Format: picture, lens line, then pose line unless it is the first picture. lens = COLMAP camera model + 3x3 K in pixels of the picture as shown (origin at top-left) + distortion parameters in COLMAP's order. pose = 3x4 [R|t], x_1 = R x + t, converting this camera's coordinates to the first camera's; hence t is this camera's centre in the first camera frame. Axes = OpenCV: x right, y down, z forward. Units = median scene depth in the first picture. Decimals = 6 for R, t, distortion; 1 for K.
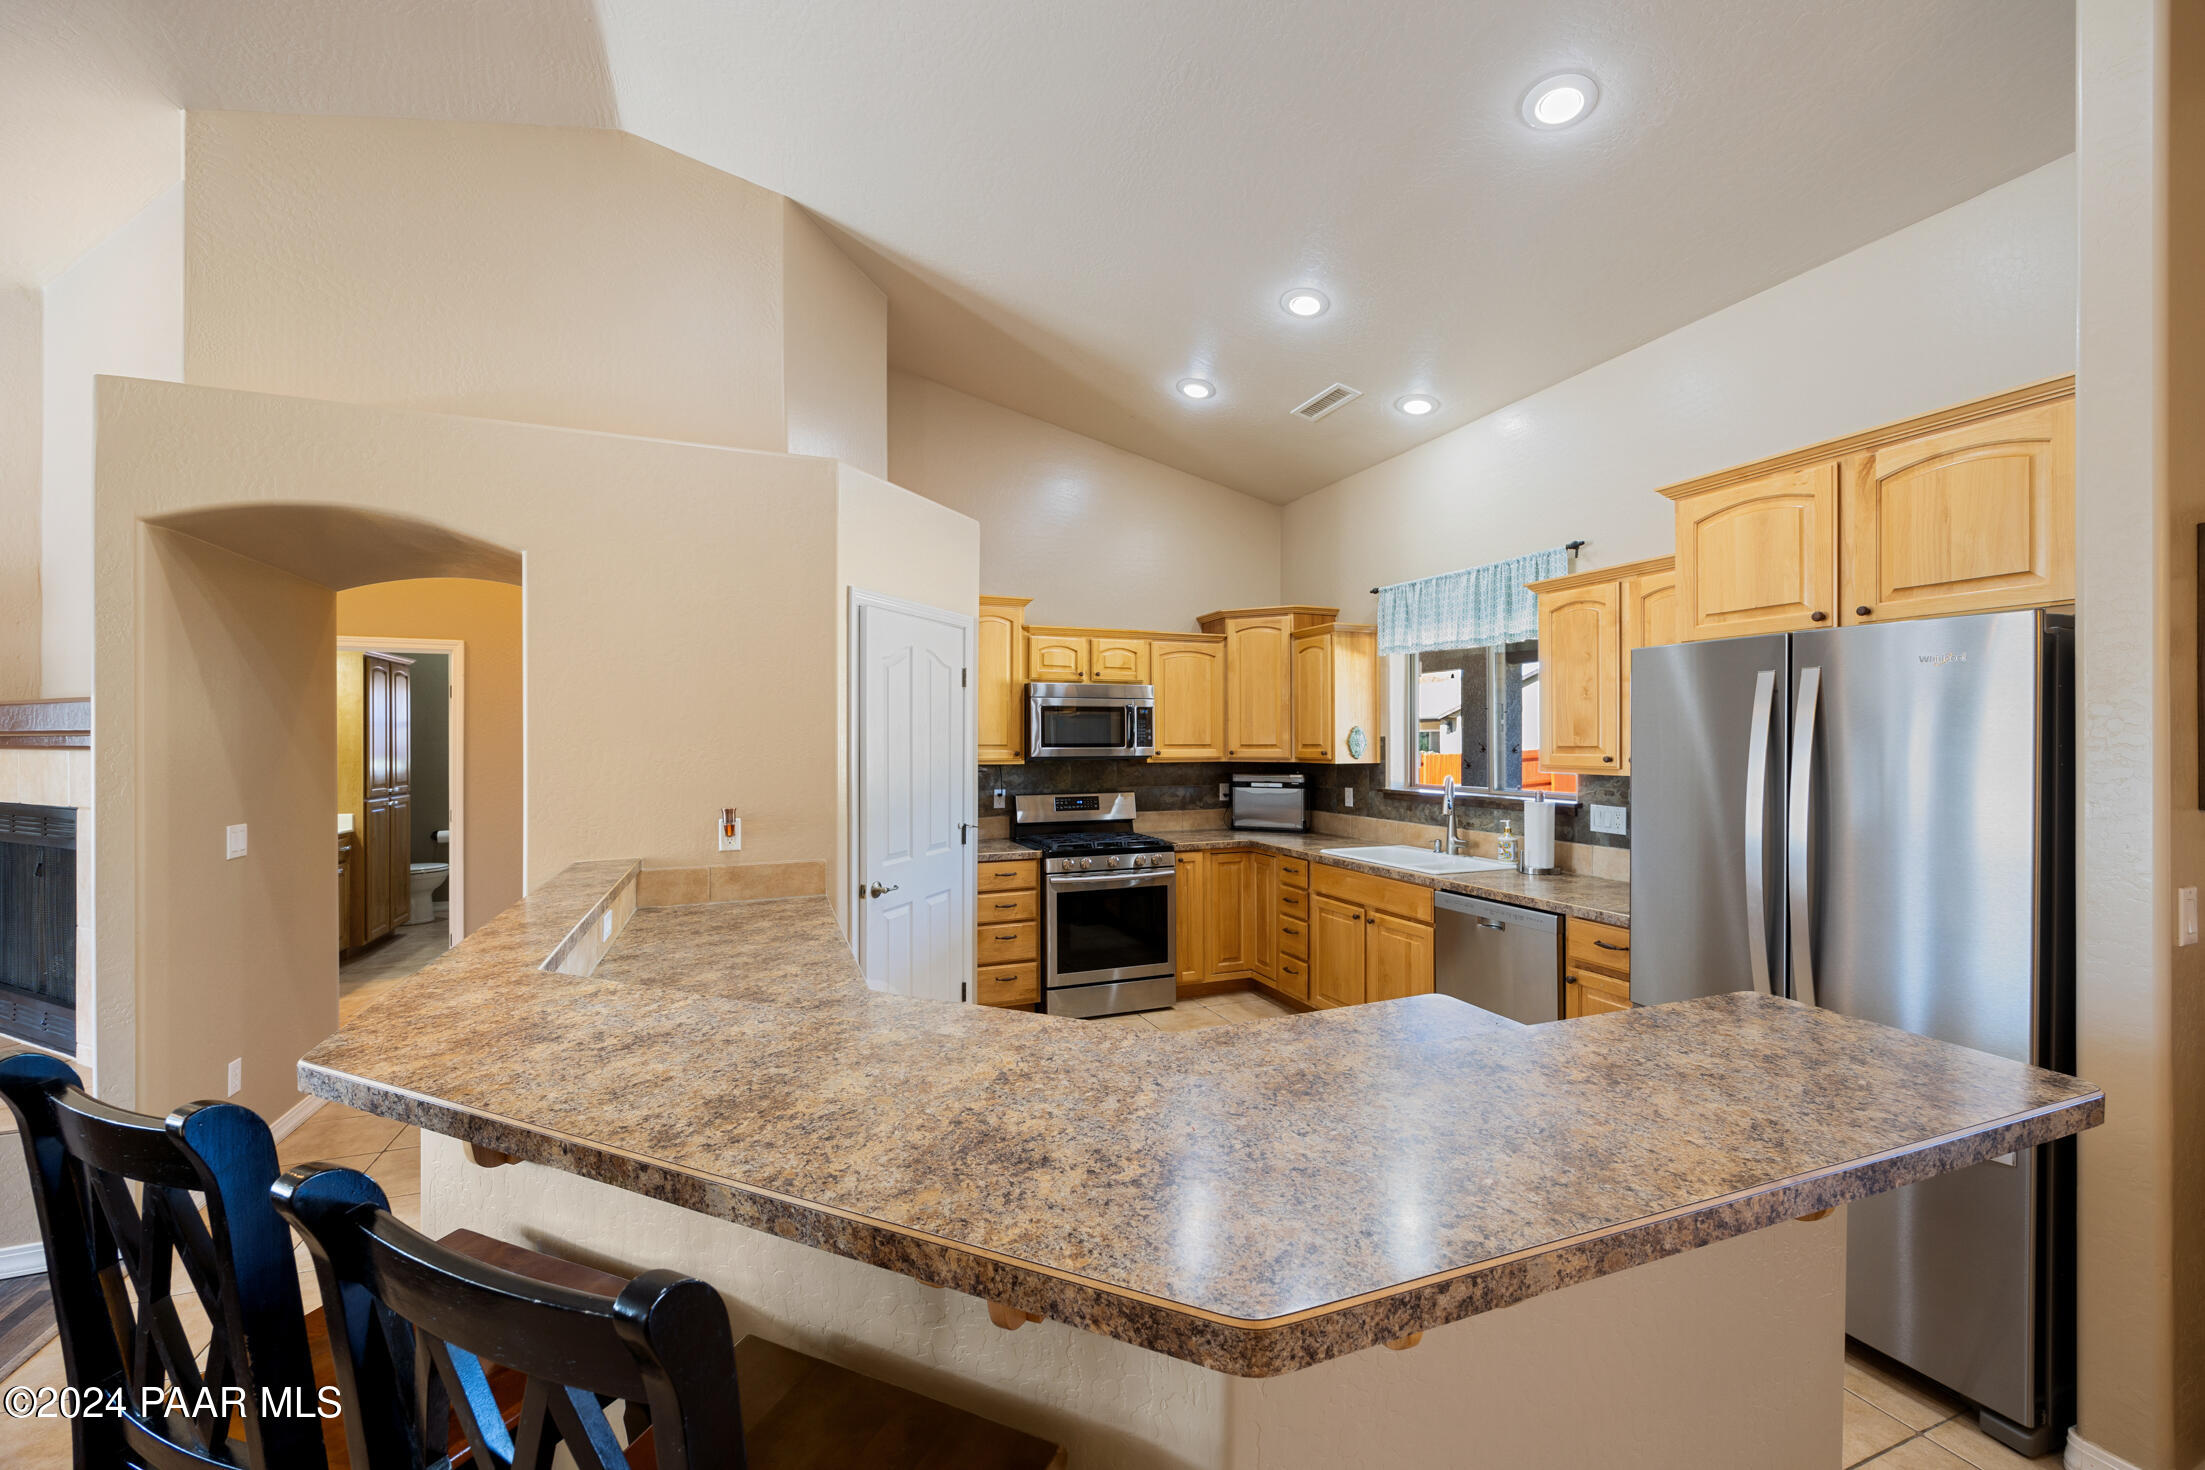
lens RADIAL K [[861.2, 0, 1102.5], [0, 861.2, 735.0], [0, 0, 1]] dist [0.000554, -0.000083]
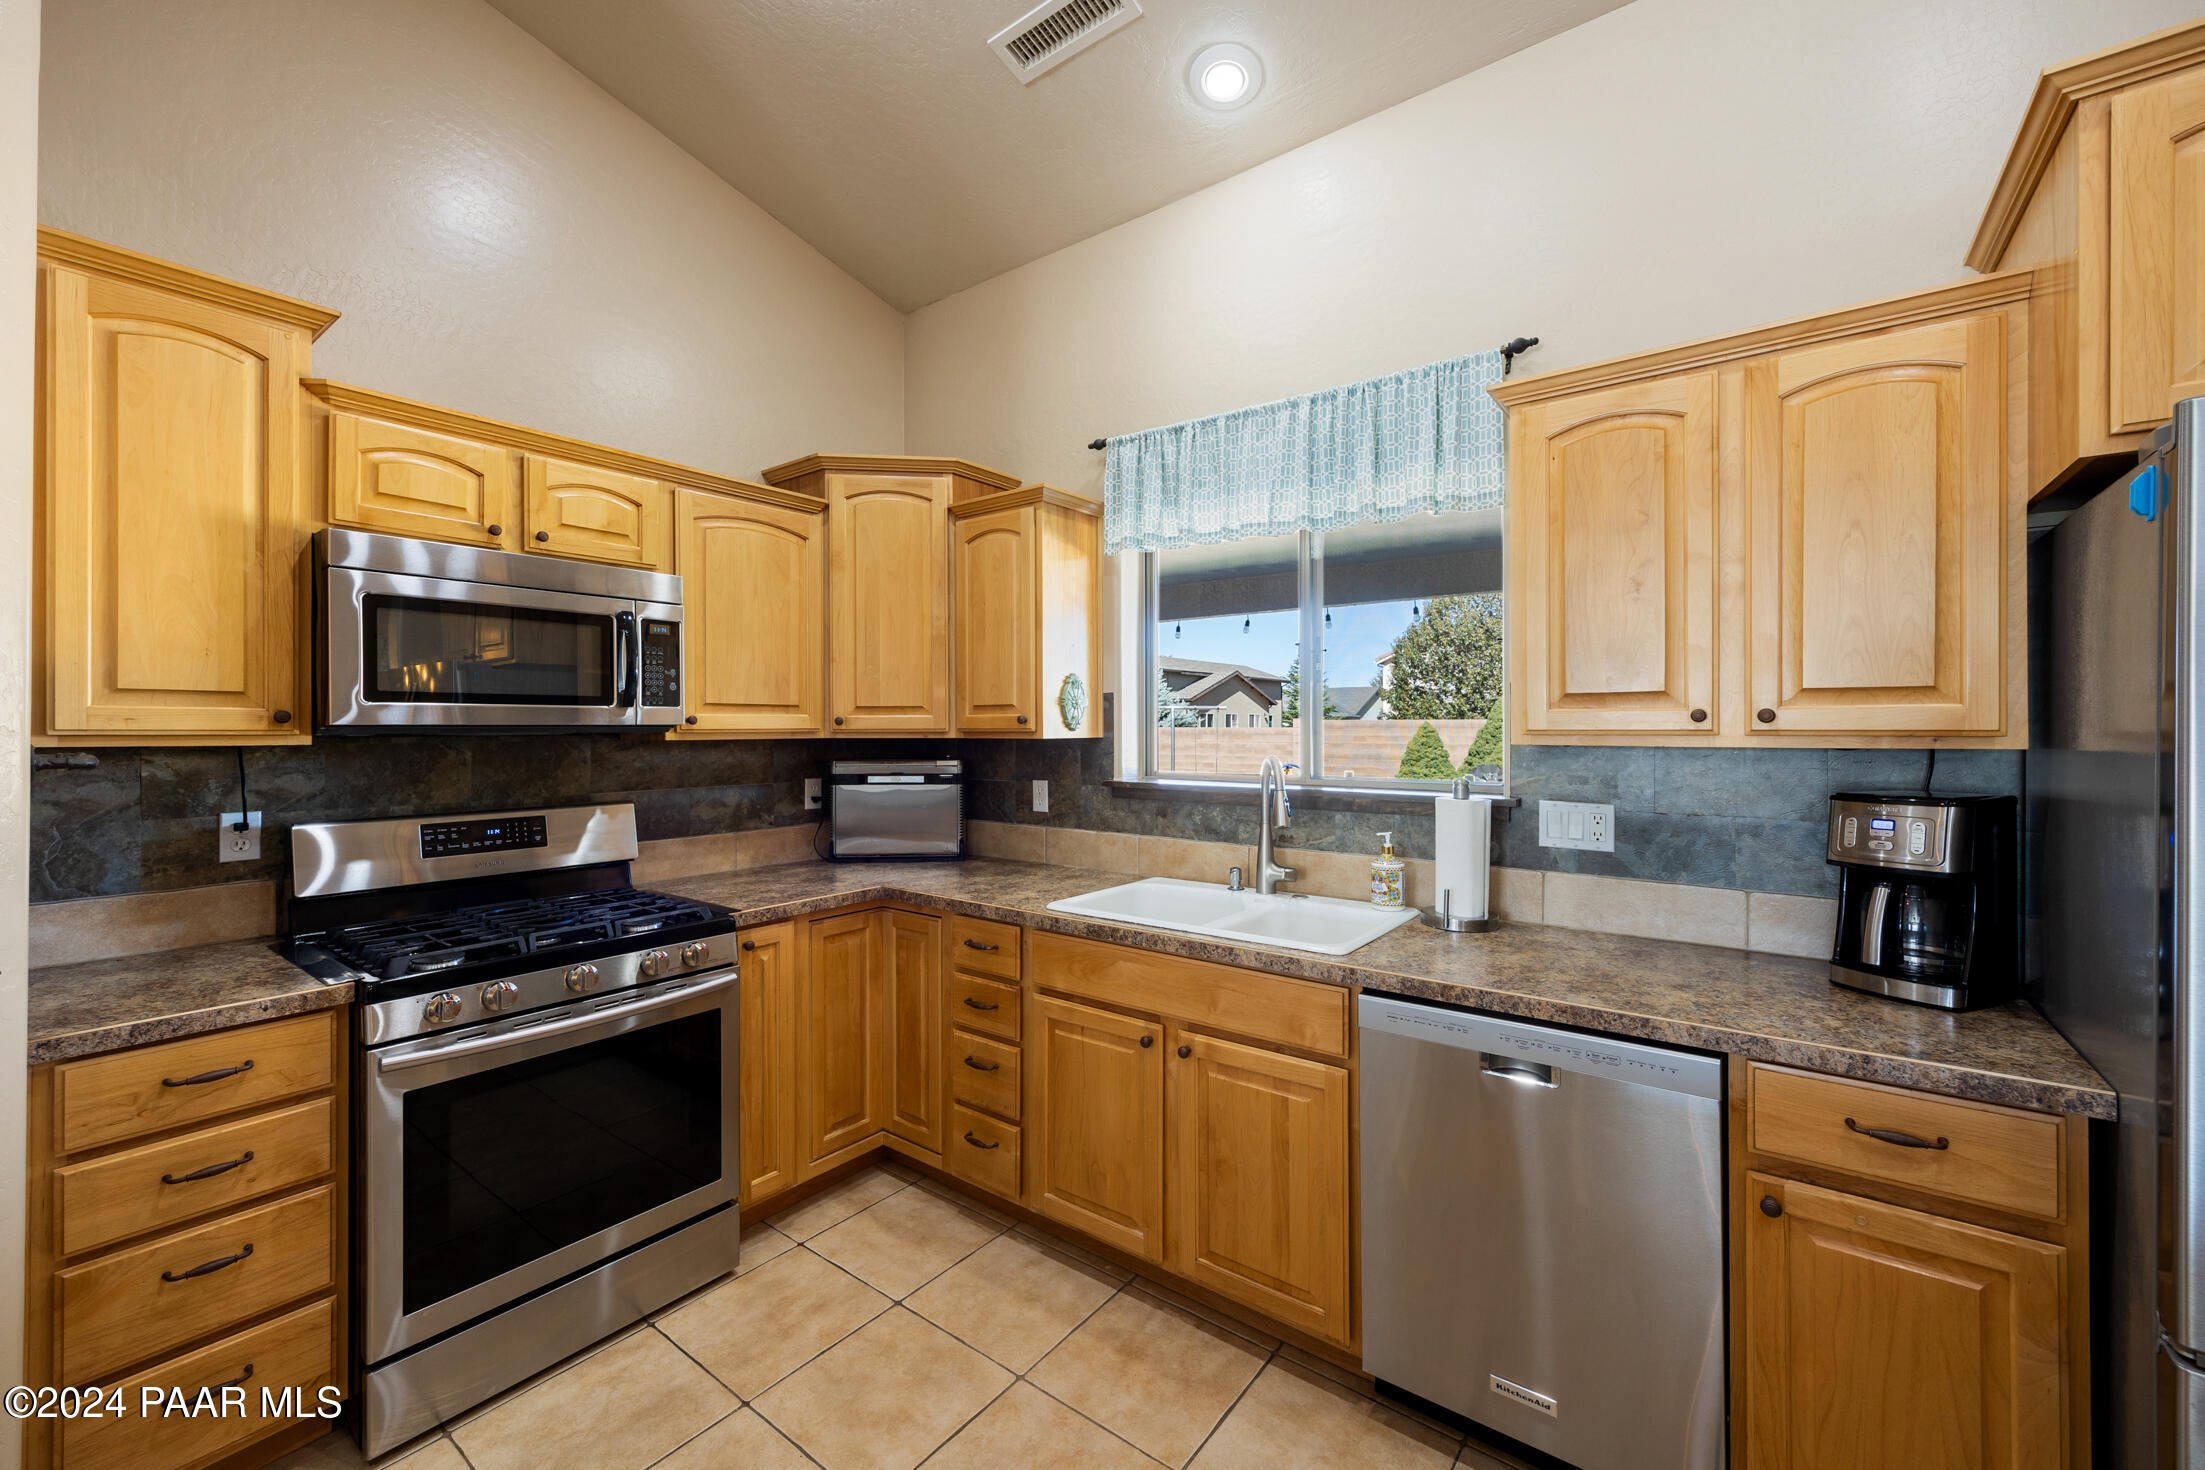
lens RADIAL K [[895.7, 0, 1100.7], [0, 895.7, 728.3], [0, 0, 1]] dist [0.006699, 0.000148]
pose [[0.860249, -0.000237, 0.509874, 0.006265], [-0.004411, 0.999959, 0.007908, 0.021487], [-0.509855, -0.009052, 0.860213, 0.473812]]
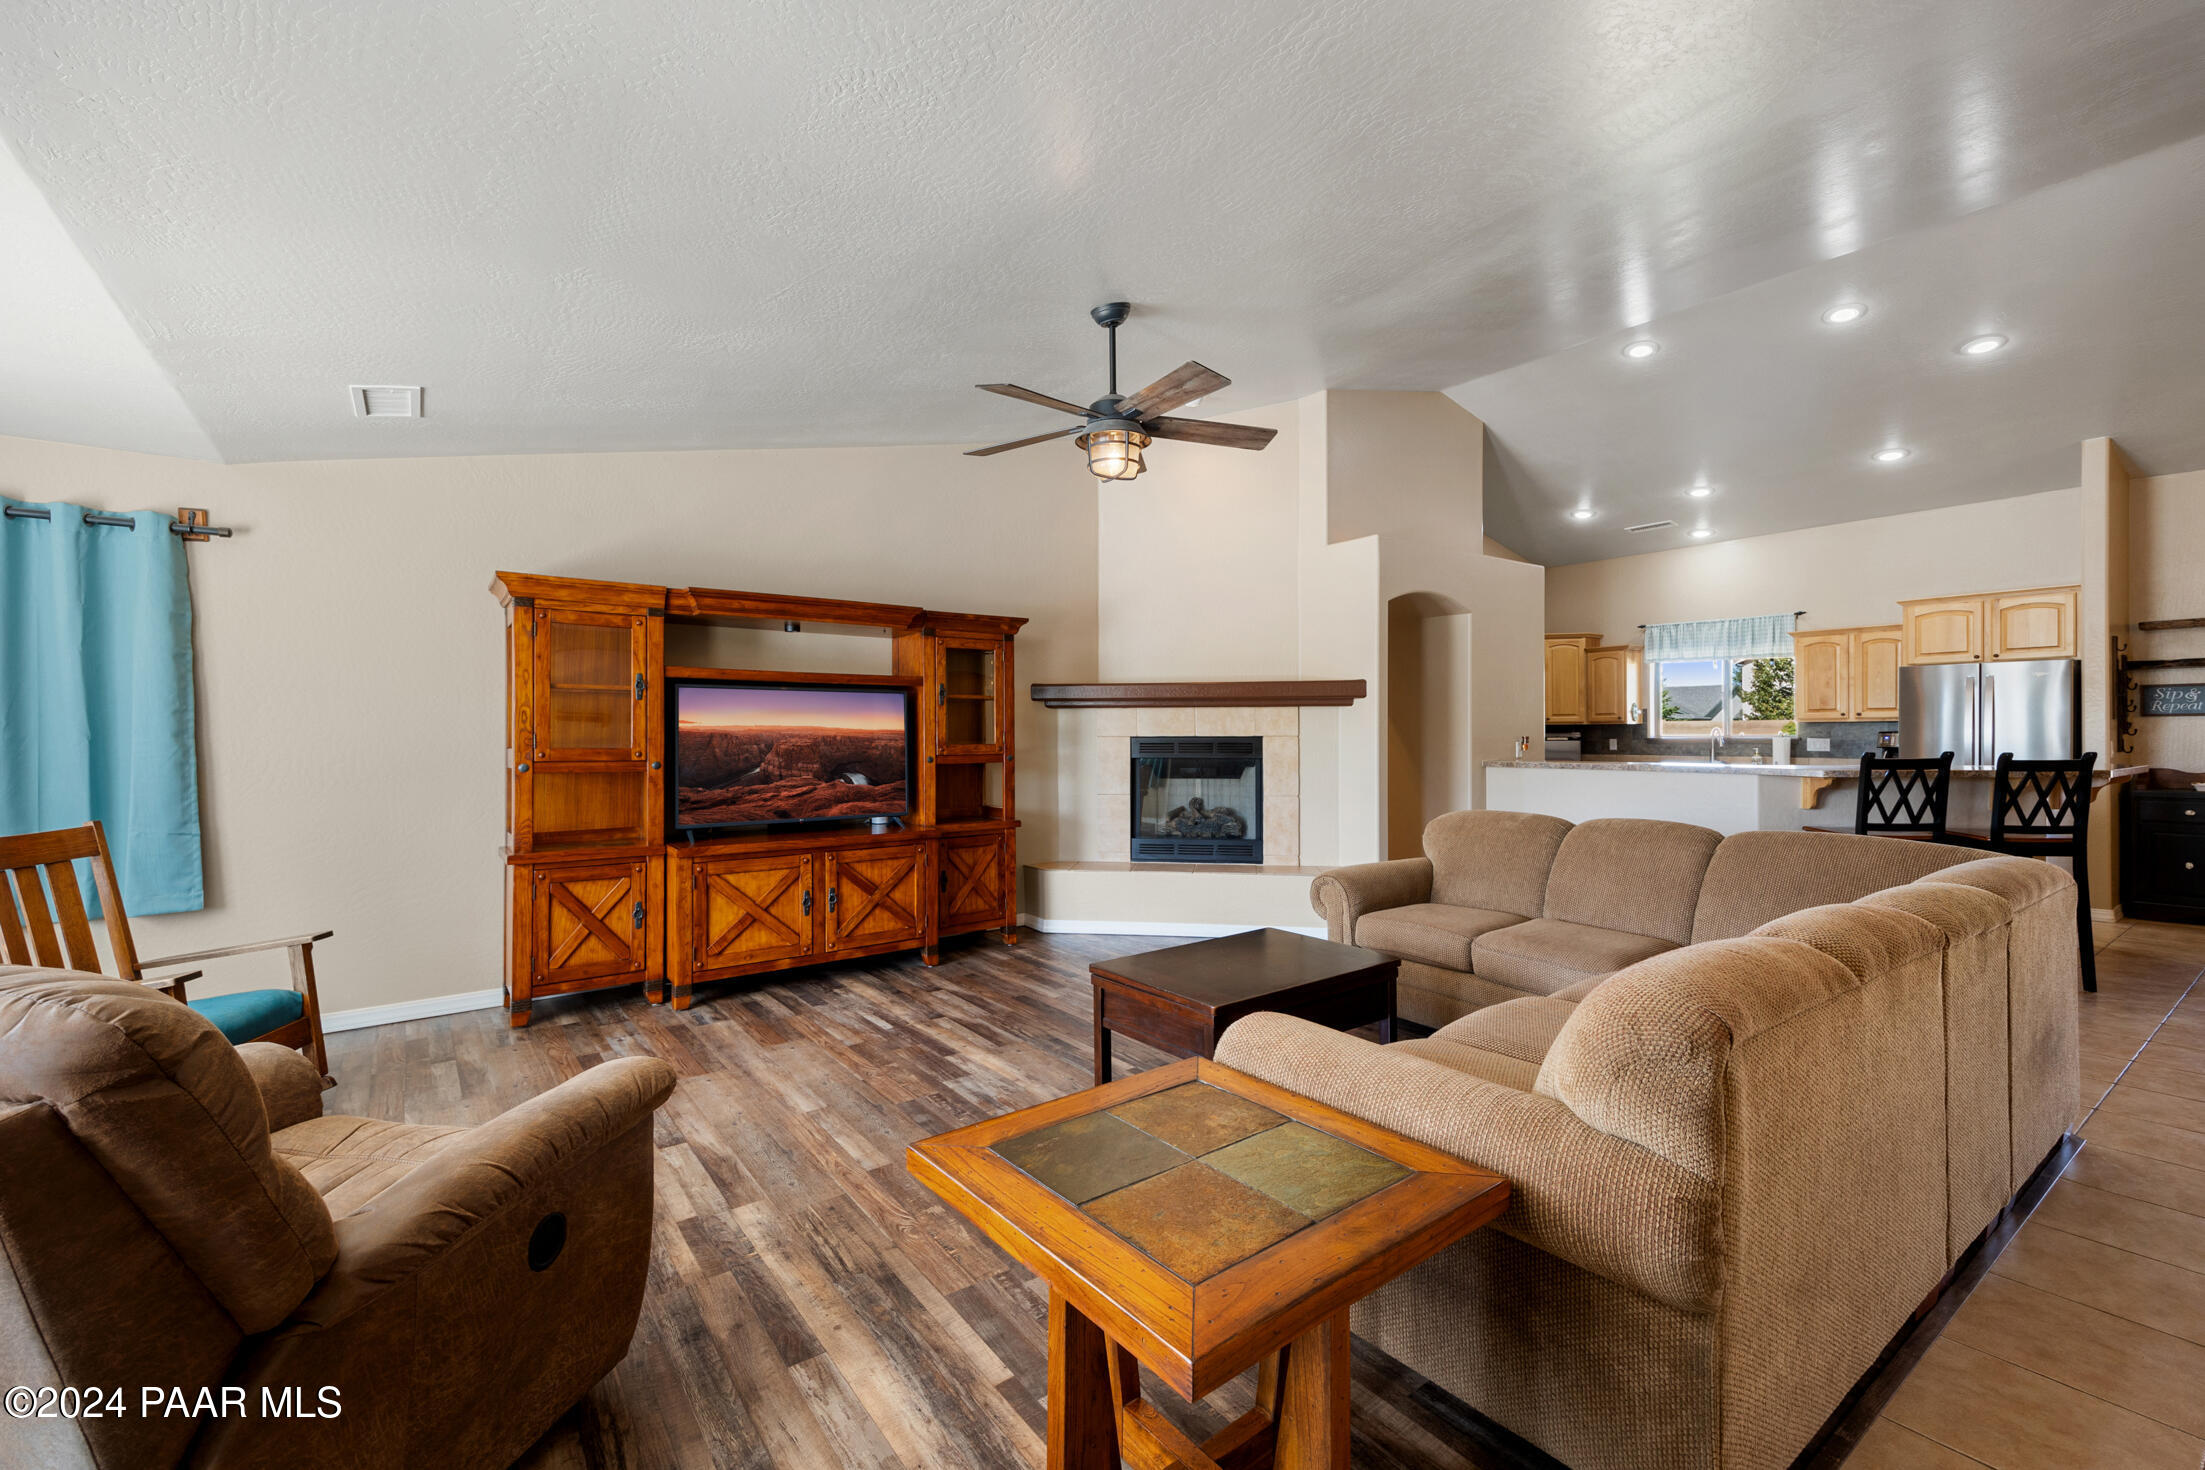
lens RADIAL K [[872.6, 0, 1102.5], [0, 872.6, 735.0], [0, 0, 1]] dist [0.001037, -0.000013]
pose [[0.978180, -0.003344, 0.207734, -1.147401], [0.001245, 0.999947, 0.010238, 0.036062], [-0.207757, -0.009756, 0.978132, -0.529493]]
